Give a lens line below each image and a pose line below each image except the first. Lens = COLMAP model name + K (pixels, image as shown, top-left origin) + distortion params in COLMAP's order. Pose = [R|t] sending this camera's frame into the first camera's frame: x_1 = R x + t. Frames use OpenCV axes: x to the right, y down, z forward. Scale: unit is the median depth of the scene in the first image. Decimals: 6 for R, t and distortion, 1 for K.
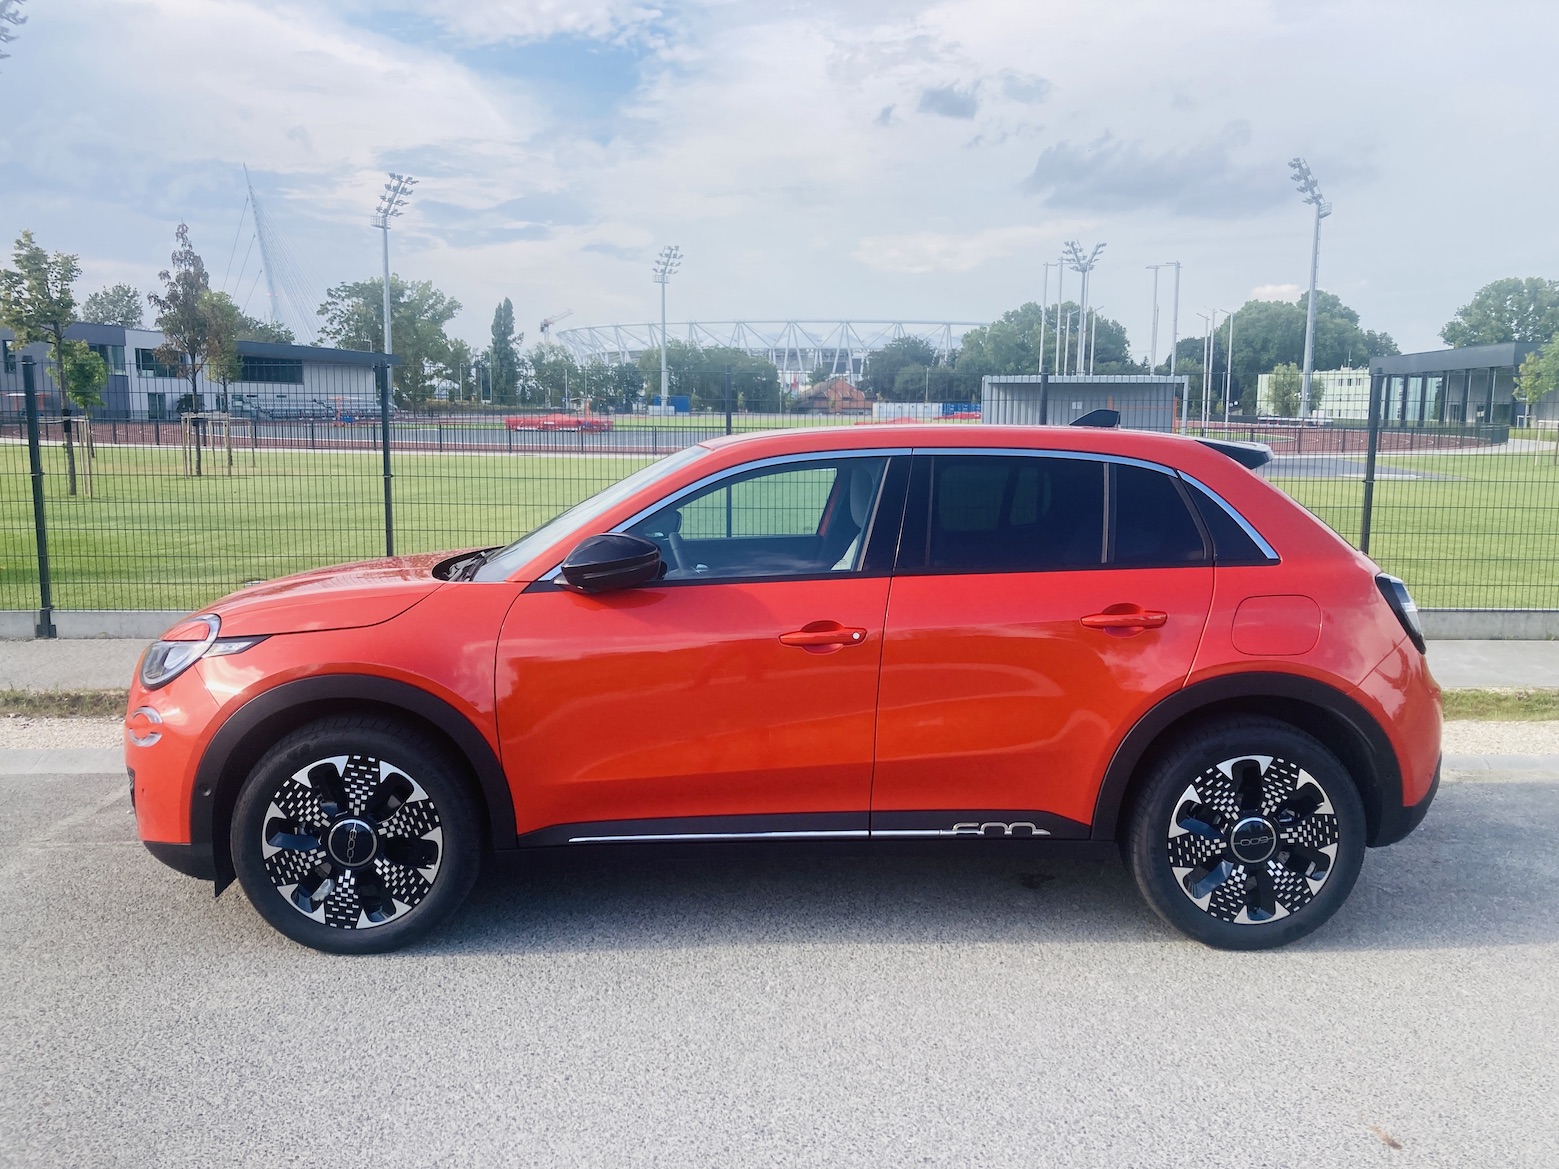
lens RADIAL K [[1285.6, 0, 783.7], [0, 1285.6, 620.3], [0, 0, 1]] dist [-0.003833, 0.002694]
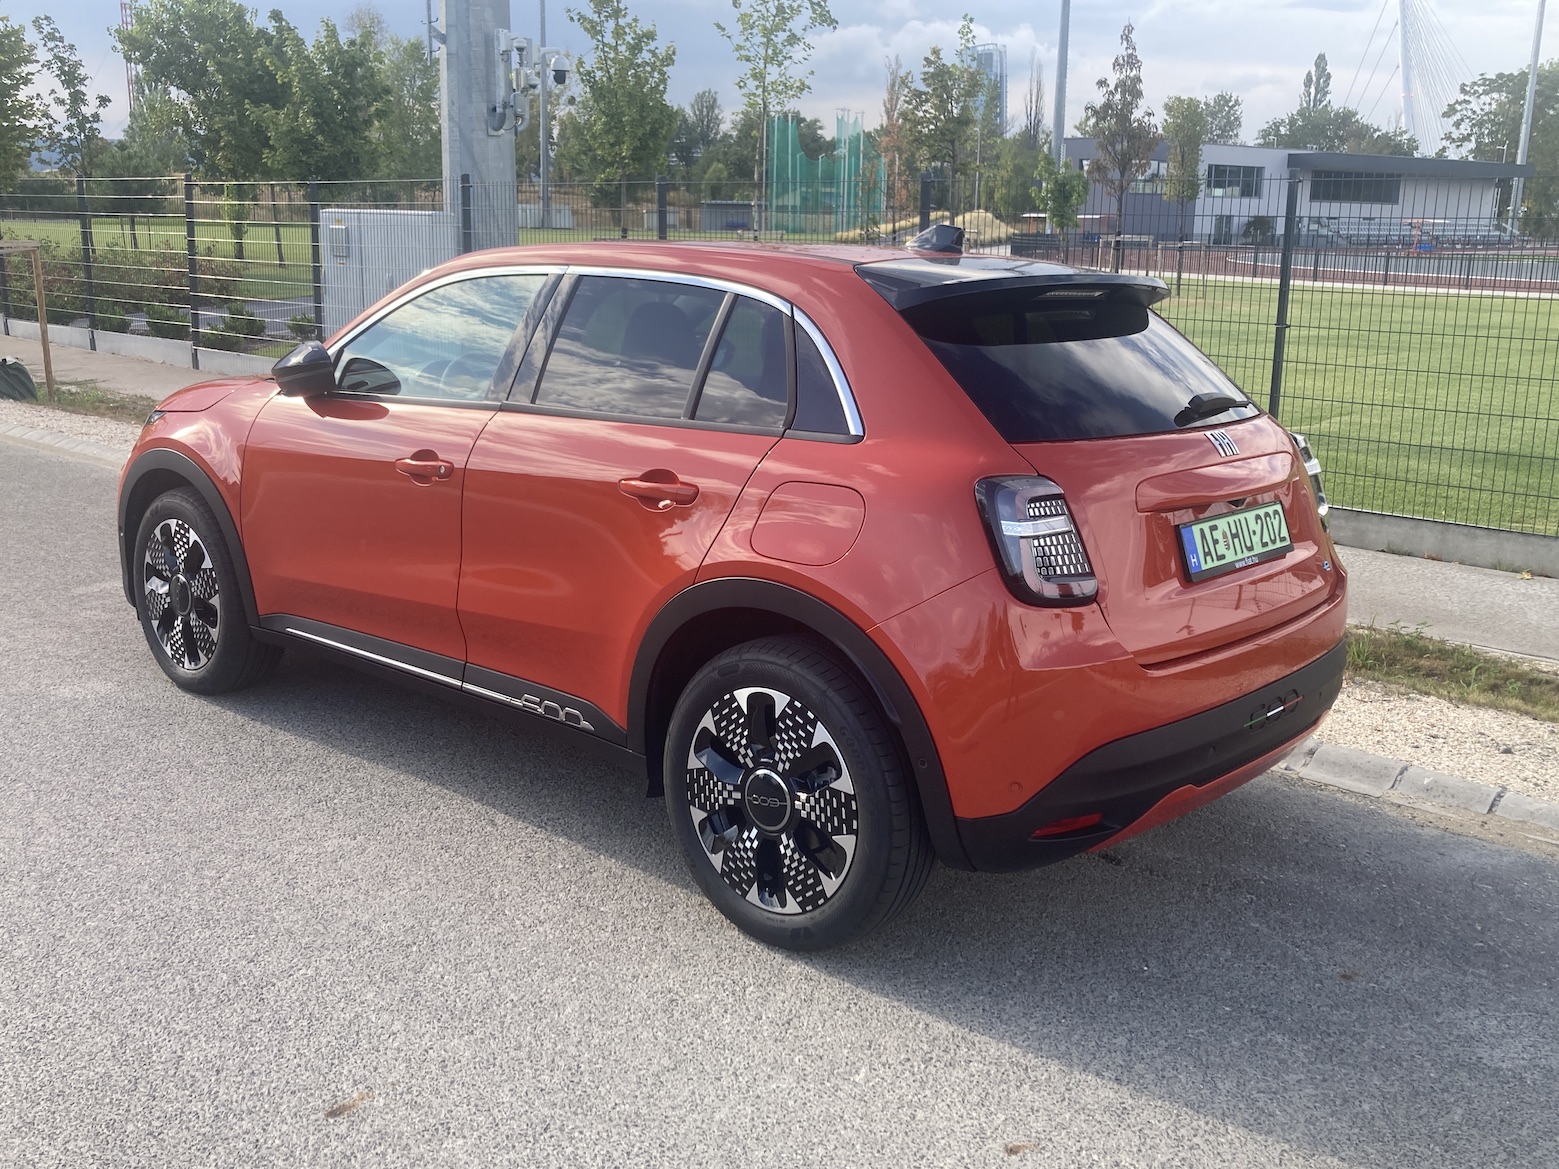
lens RADIAL K [[1513.2, 0, 779.5], [0, 1513.2, 584.5], [0, 0, 1]] dist [0.005567, 0.011132]
pose [[0.717911, 0.165447, -0.676189, 0.951552], [-0.122123, 0.986216, 0.111645, -0.054819], [0.685339, 0.002427, 0.728220, 0.353974]]
